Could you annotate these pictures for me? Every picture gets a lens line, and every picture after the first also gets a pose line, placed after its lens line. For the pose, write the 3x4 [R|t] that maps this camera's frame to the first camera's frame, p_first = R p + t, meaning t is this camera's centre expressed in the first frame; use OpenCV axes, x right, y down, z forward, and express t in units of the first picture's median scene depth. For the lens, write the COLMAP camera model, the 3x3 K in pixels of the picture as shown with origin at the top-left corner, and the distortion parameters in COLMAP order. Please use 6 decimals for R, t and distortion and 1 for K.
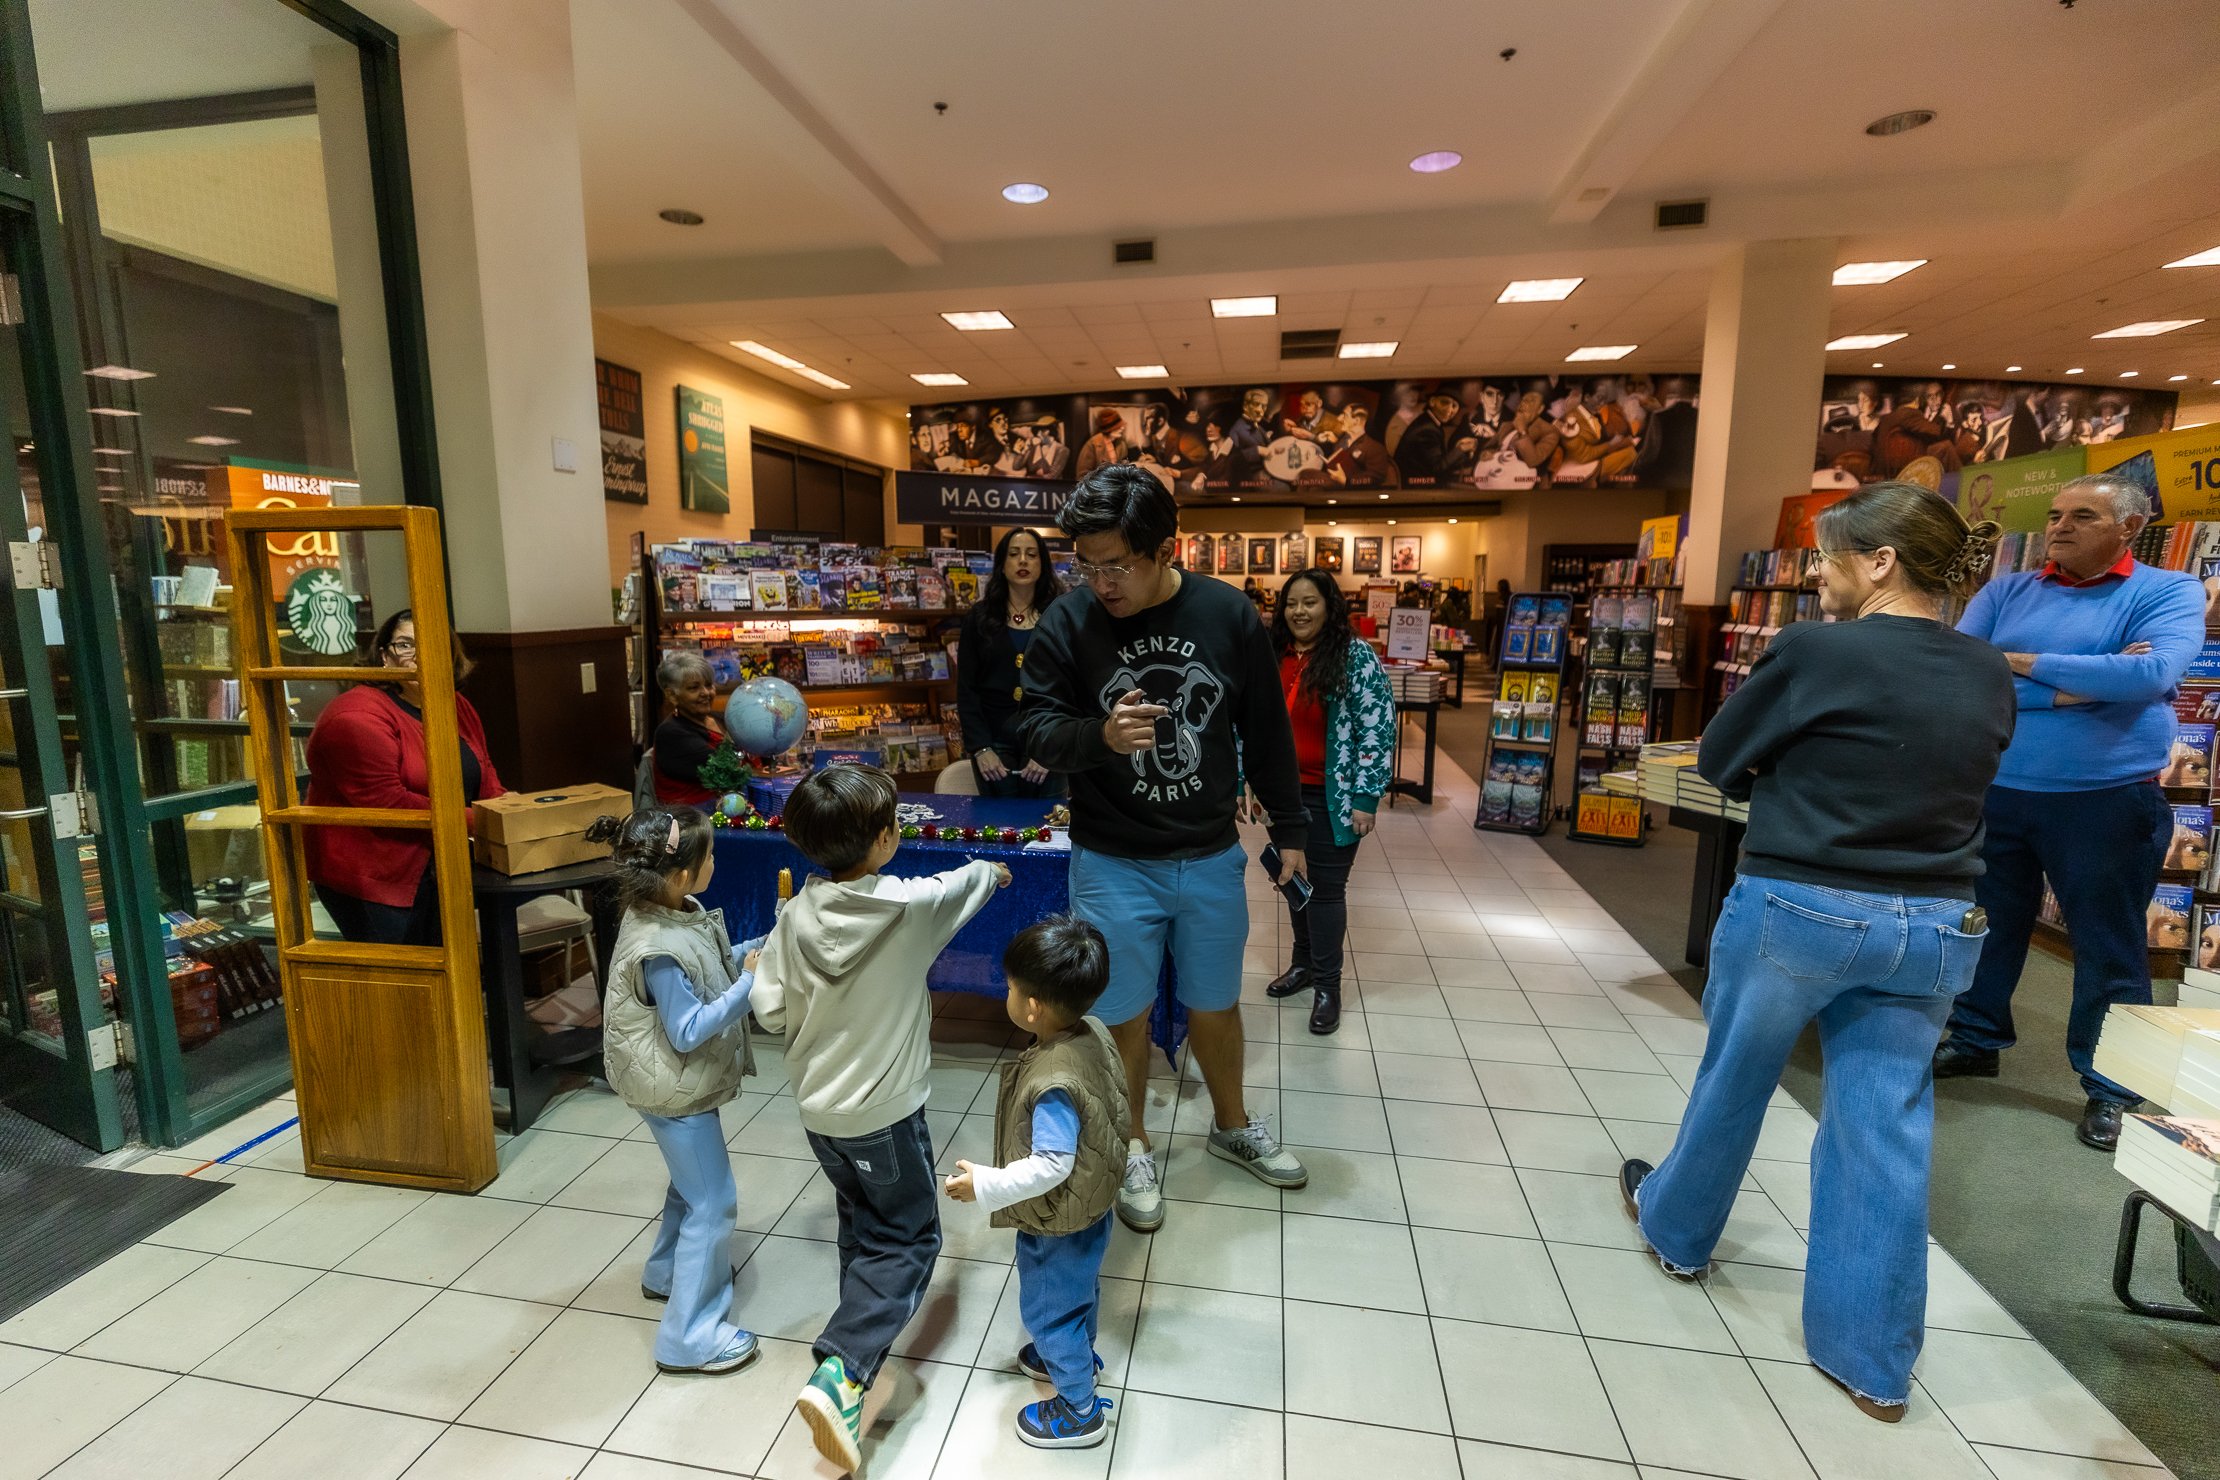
lens RADIAL K [[965.6, 0, 1086.7], [0, 965.6, 733.9], [0, 0, 1]] dist [0.000356, -0.000048]
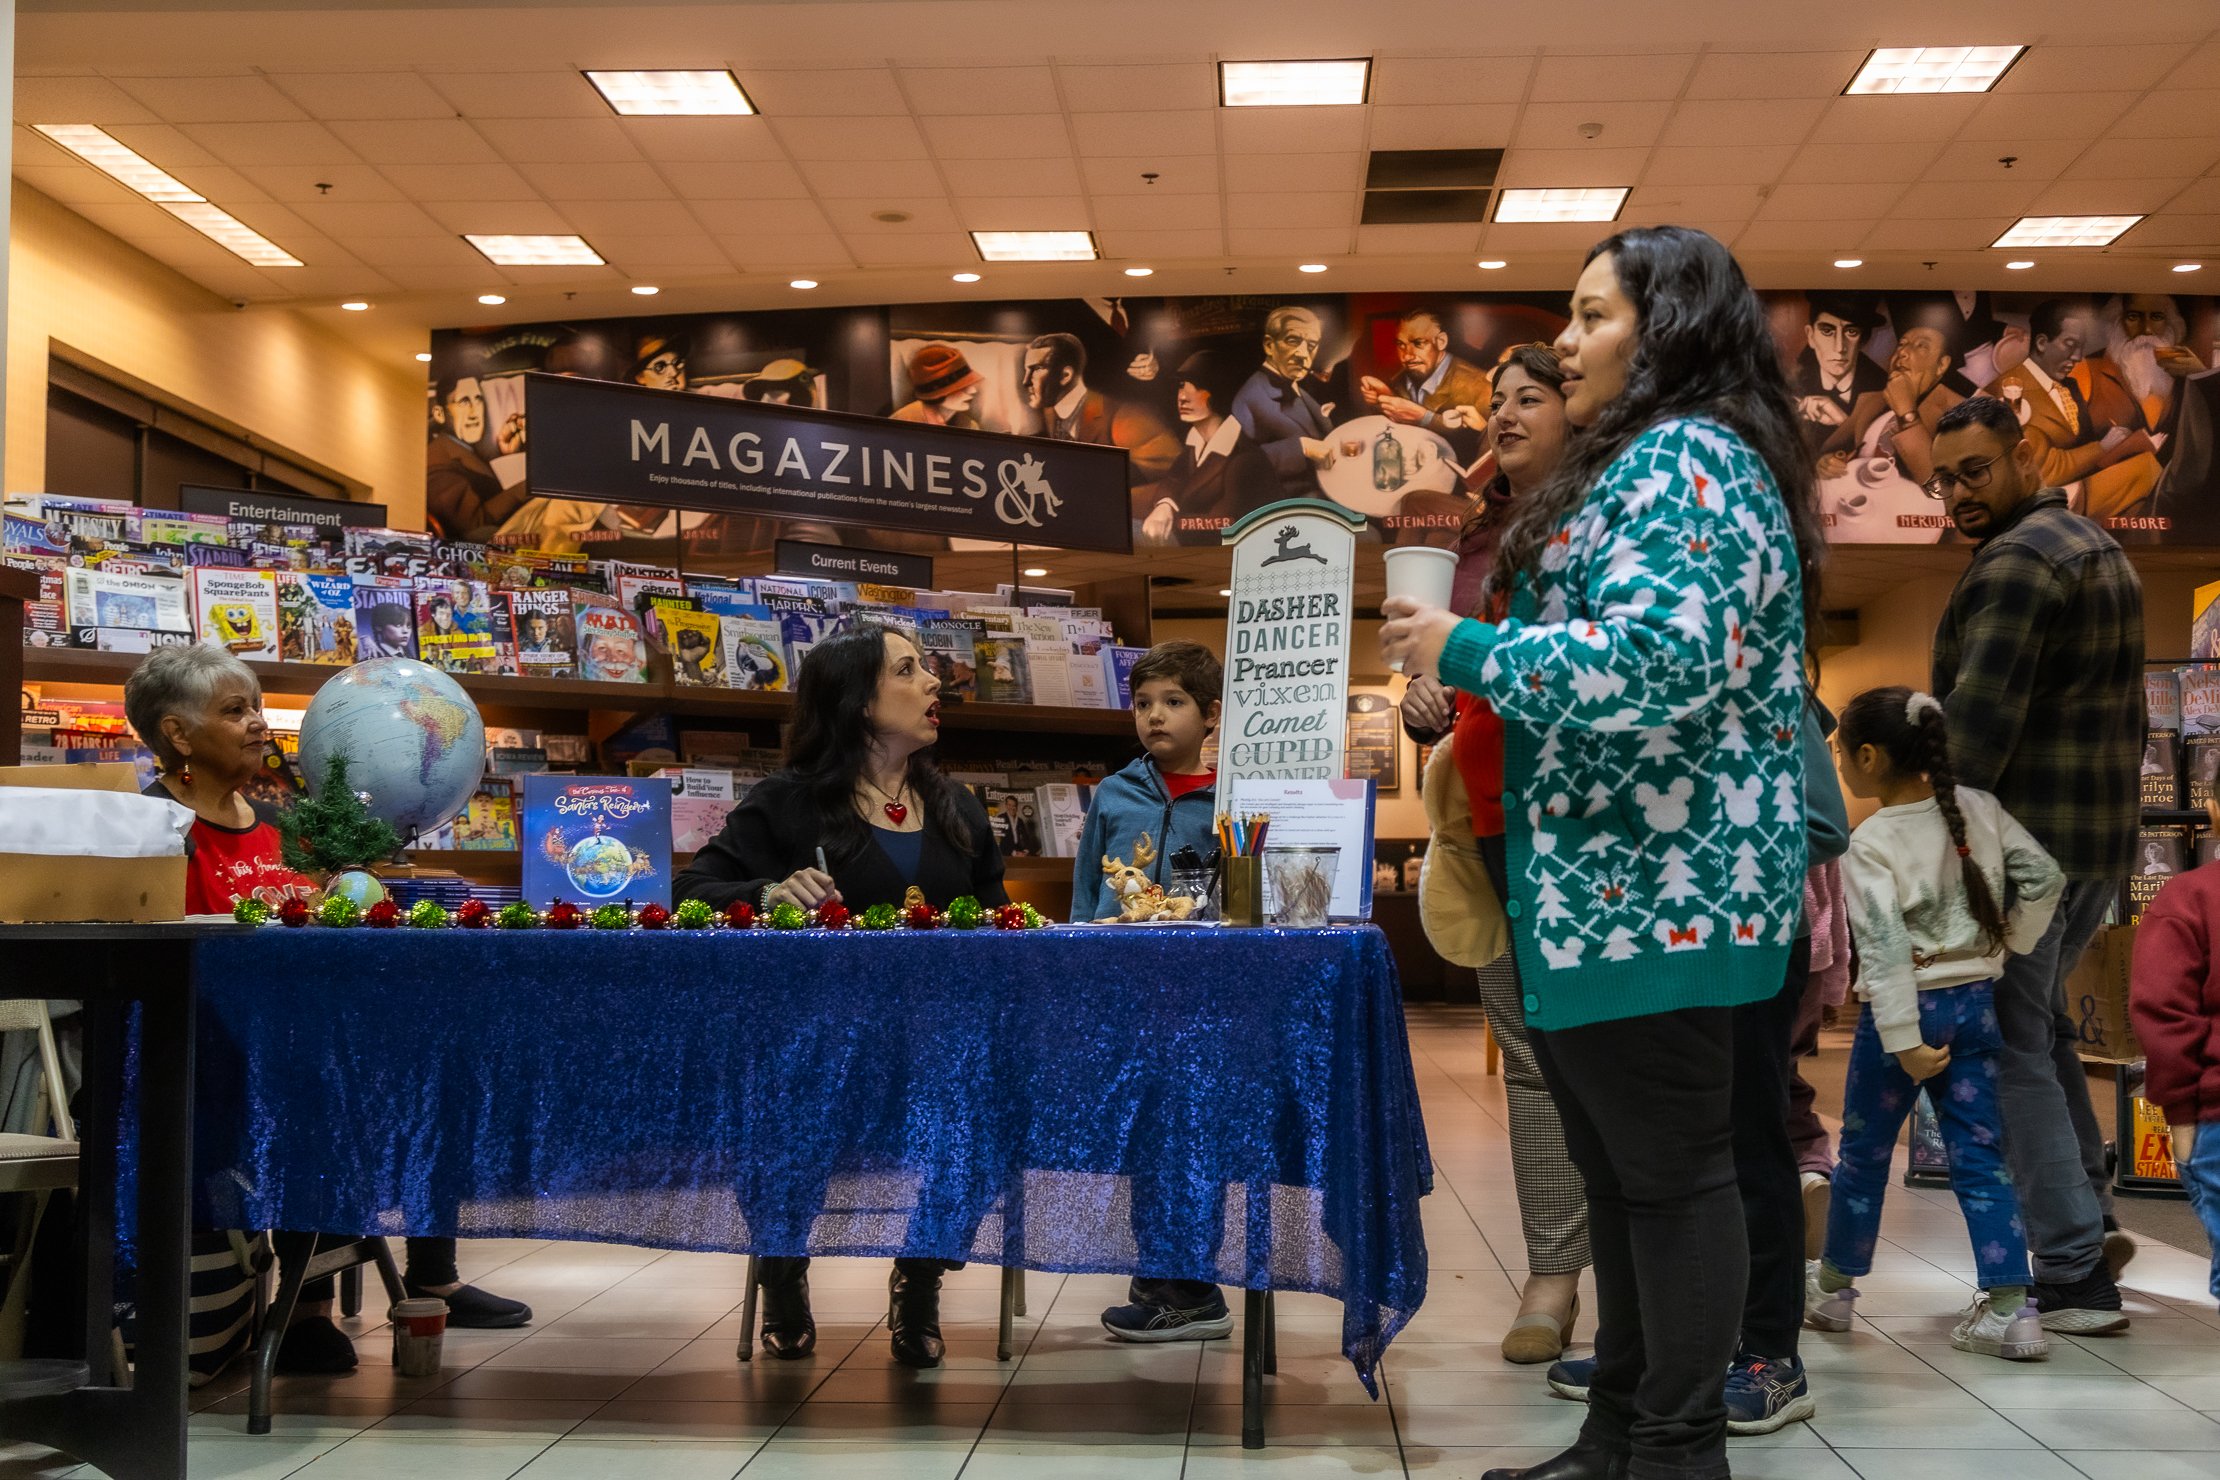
lens RADIAL K [[2611.6, 0, 1115.4], [0, 2611.6, 783.4], [0, 0, 1]] dist [0.020605, -0.031512]
pose [[0.991759, 0.008128, 0.127856, -0.063571], [0.017115, 0.980633, -0.195104, 0.095126], [-0.126965, 0.195685, 0.972413, -0.079244]]
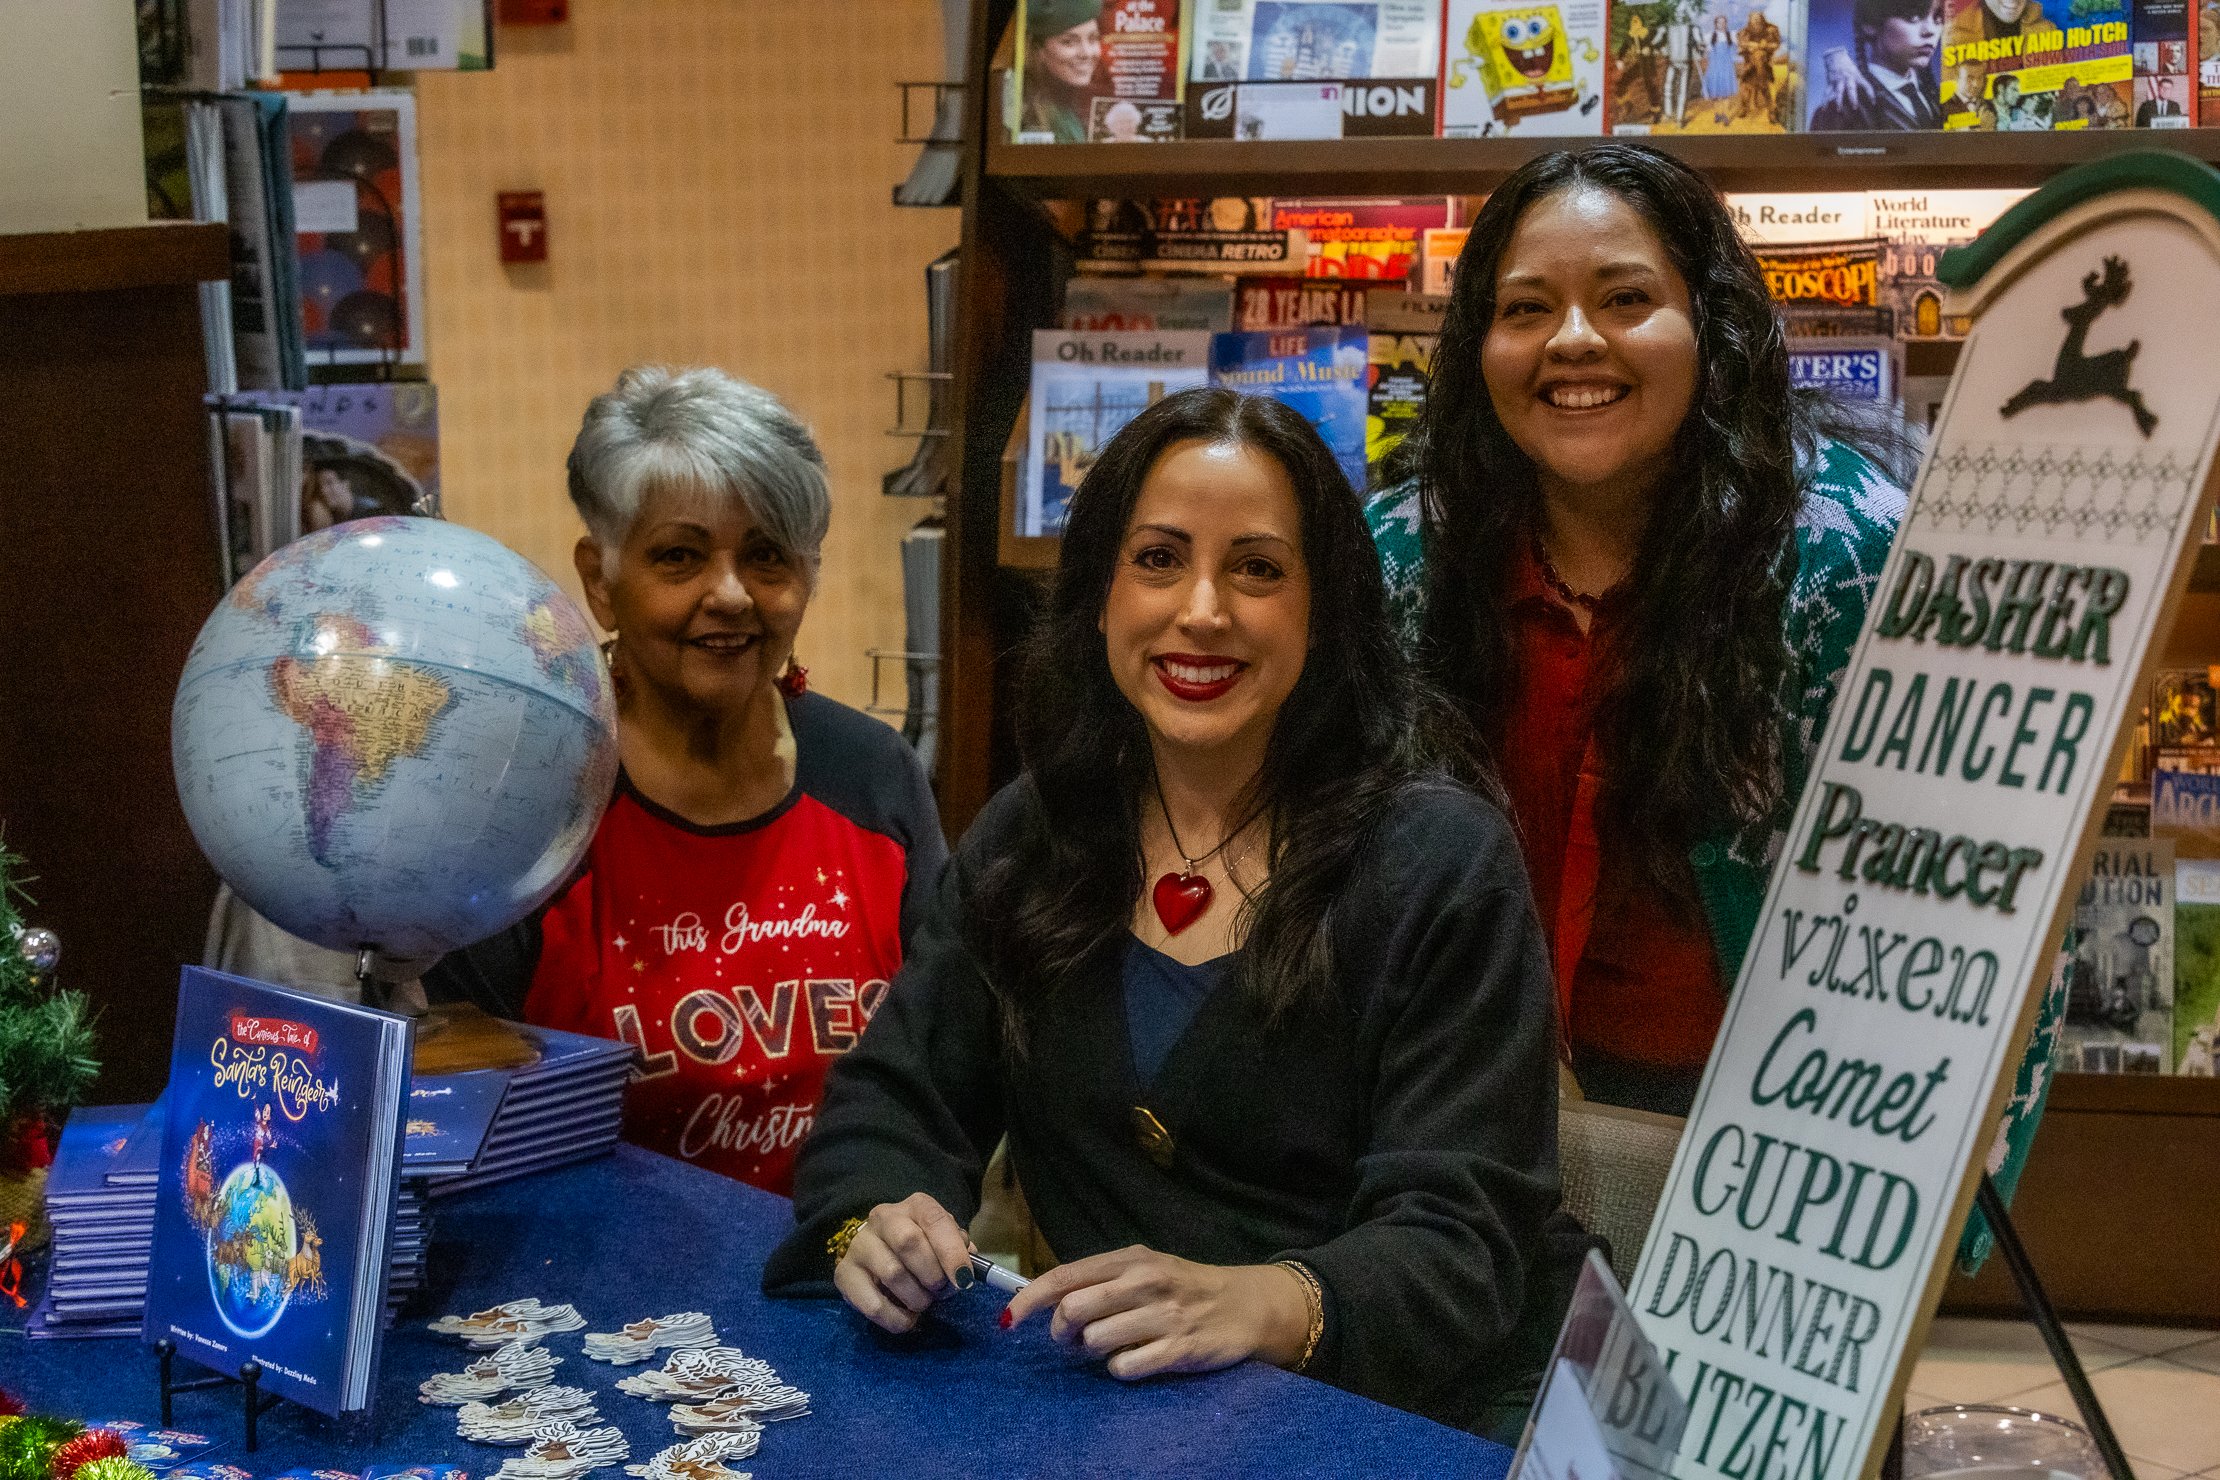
lens RADIAL K [[4546.2, 0, 927.4], [0, 4546.2, 741.2], [0, 0, 1]] dist [-0.033006, -0.067041]
pose [[0.725708, 0.088131, -0.682335, 0.134368], [-0.081404, 0.995794, 0.042039, -0.024157], [0.683170, 0.025036, 0.729830, 0.174950]]
